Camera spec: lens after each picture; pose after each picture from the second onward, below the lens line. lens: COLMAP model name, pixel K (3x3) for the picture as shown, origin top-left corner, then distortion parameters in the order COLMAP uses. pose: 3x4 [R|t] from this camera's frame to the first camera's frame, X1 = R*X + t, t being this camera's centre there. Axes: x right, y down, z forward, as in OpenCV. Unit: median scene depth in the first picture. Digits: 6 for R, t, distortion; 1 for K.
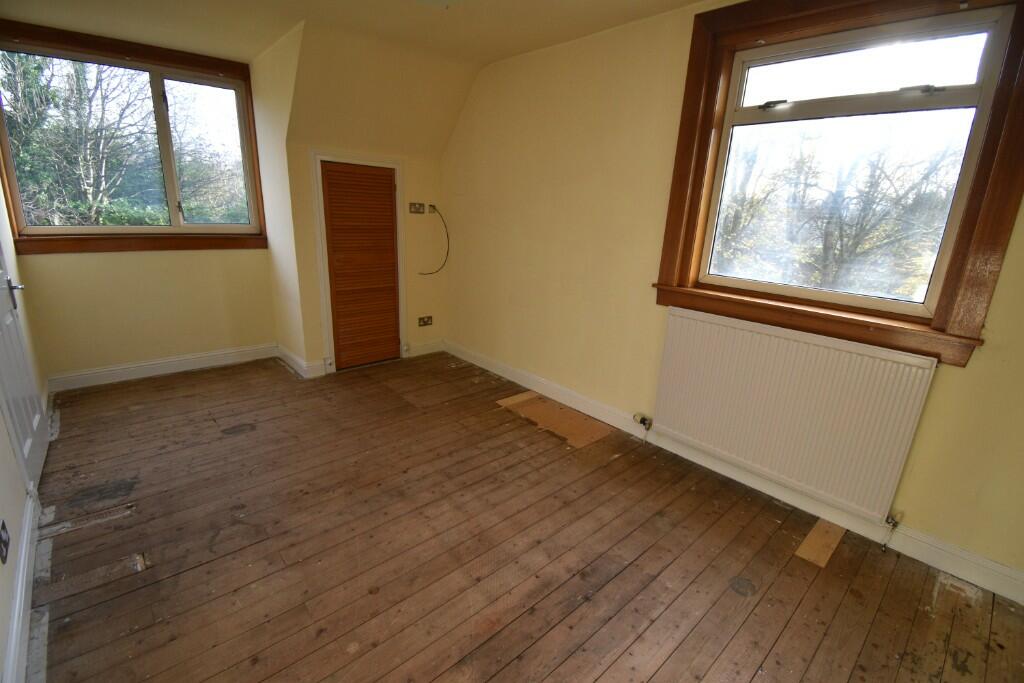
lens RADIAL K [[460.5, 0, 514.5], [0, 460.5, 342.4], [0, 0, 1]] dist [0.013849, -0.025084]
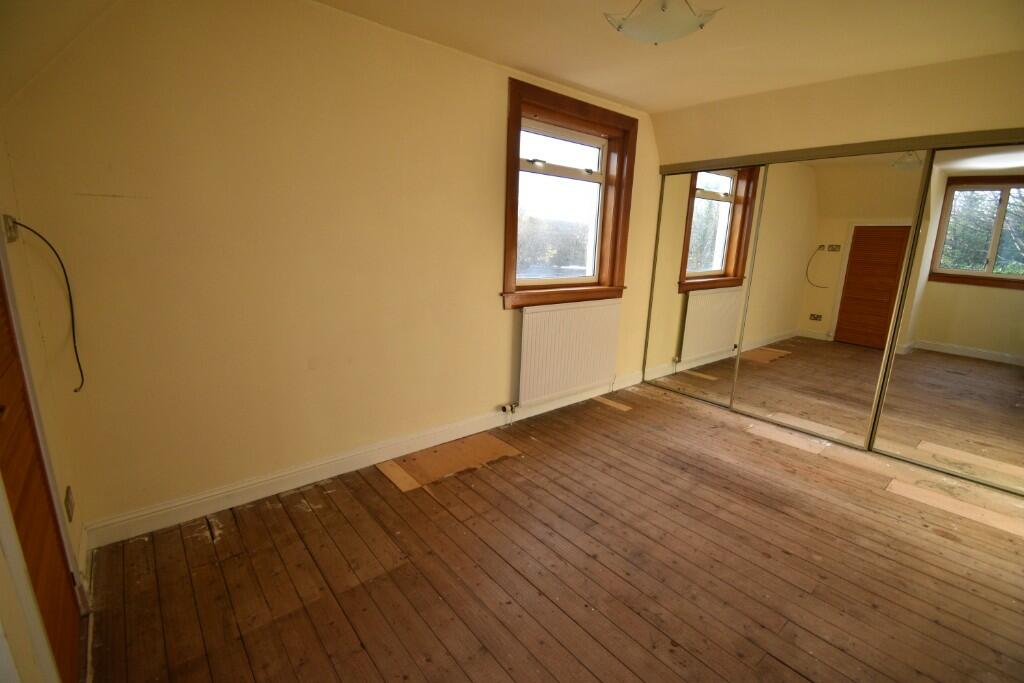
lens RADIAL K [[455.1, 0, 512.0], [0, 455.1, 341.5], [0, 0, 1]] dist [0.017799, -0.023455]
pose [[0.030687, -0.266516, 0.963342, -1.027435], [0.245300, 0.936329, 0.251229, -0.361217], [-0.968961, 0.228598, 0.094109, 1.073524]]
